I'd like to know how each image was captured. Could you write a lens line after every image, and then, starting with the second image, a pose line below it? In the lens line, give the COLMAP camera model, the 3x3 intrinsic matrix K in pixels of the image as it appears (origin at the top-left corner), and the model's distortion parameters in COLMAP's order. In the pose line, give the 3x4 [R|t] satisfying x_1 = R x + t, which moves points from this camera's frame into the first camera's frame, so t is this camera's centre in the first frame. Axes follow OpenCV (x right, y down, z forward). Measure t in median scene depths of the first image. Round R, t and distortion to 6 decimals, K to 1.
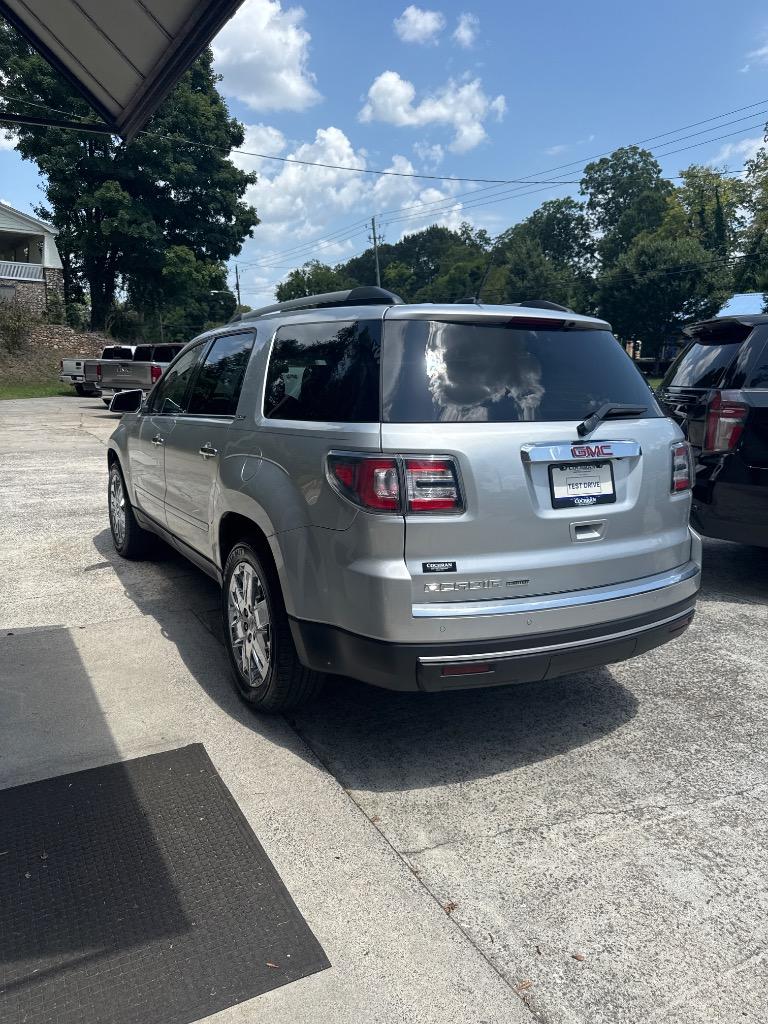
lens RADIAL K [[714.1, 0, 384.0], [0, 714.1, 512.0], [0, 0, 1]] dist [0.013851, -0.023346]
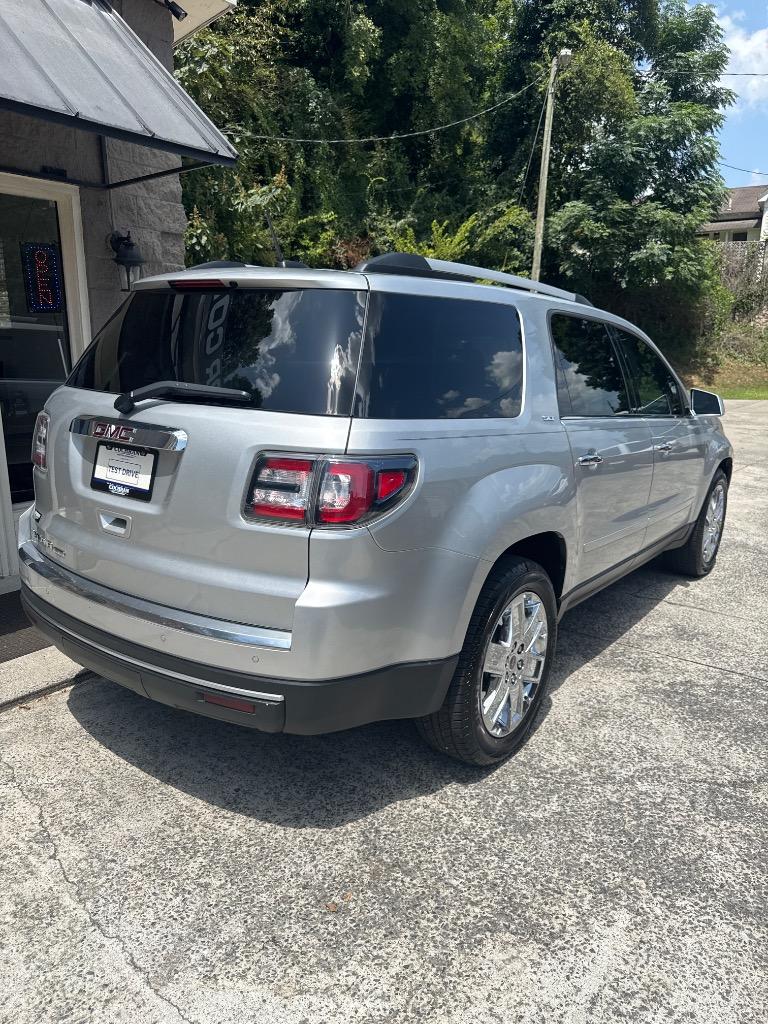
lens RADIAL K [[725.6, 0, 386.0], [0, 725.6, 515.6], [0, 0, 1]] dist [-0.004077, -0.003885]
pose [[0.418315, 0.202309, -0.885485, 1.112588], [-0.201155, 0.971306, 0.126889, -0.149325], [0.885748, 0.125040, 0.447007, 0.828579]]
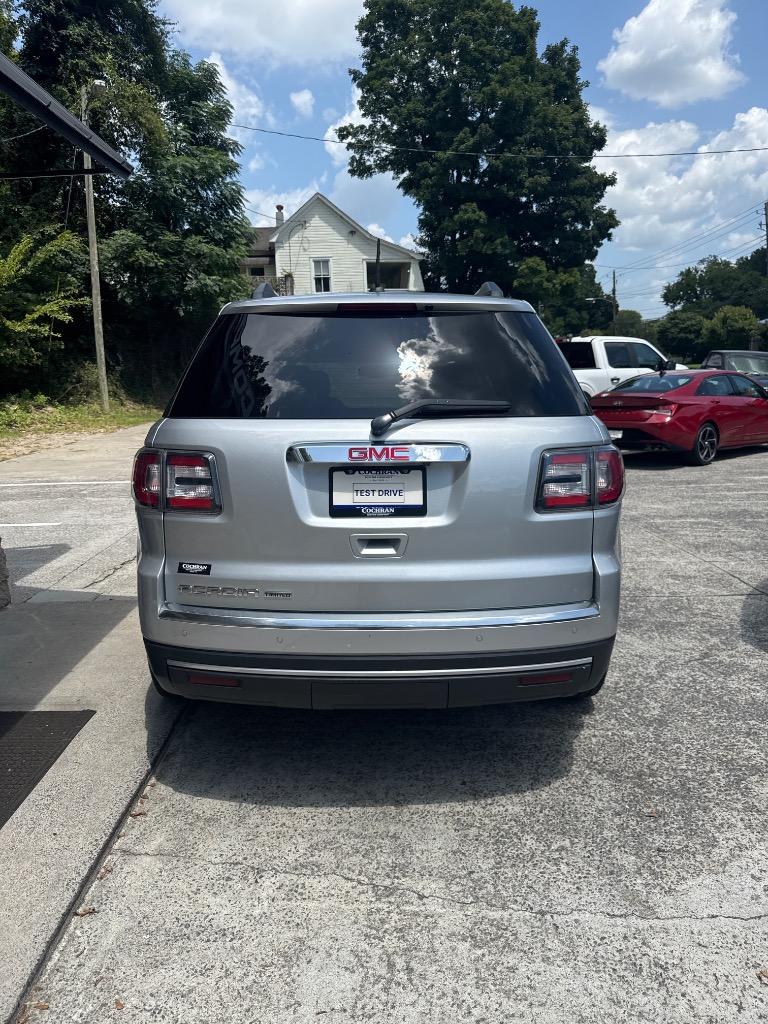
lens RADIAL K [[721.8, 0, 381.2], [0, 721.8, 502.0], [0, 0, 1]] dist [0.000434, -0.006068]
pose [[0.875321, 0.054657, -0.480444, 0.647206], [-0.067585, 0.997667, -0.009636, -0.016994], [0.478796, 0.040905, 0.876973, 0.223625]]
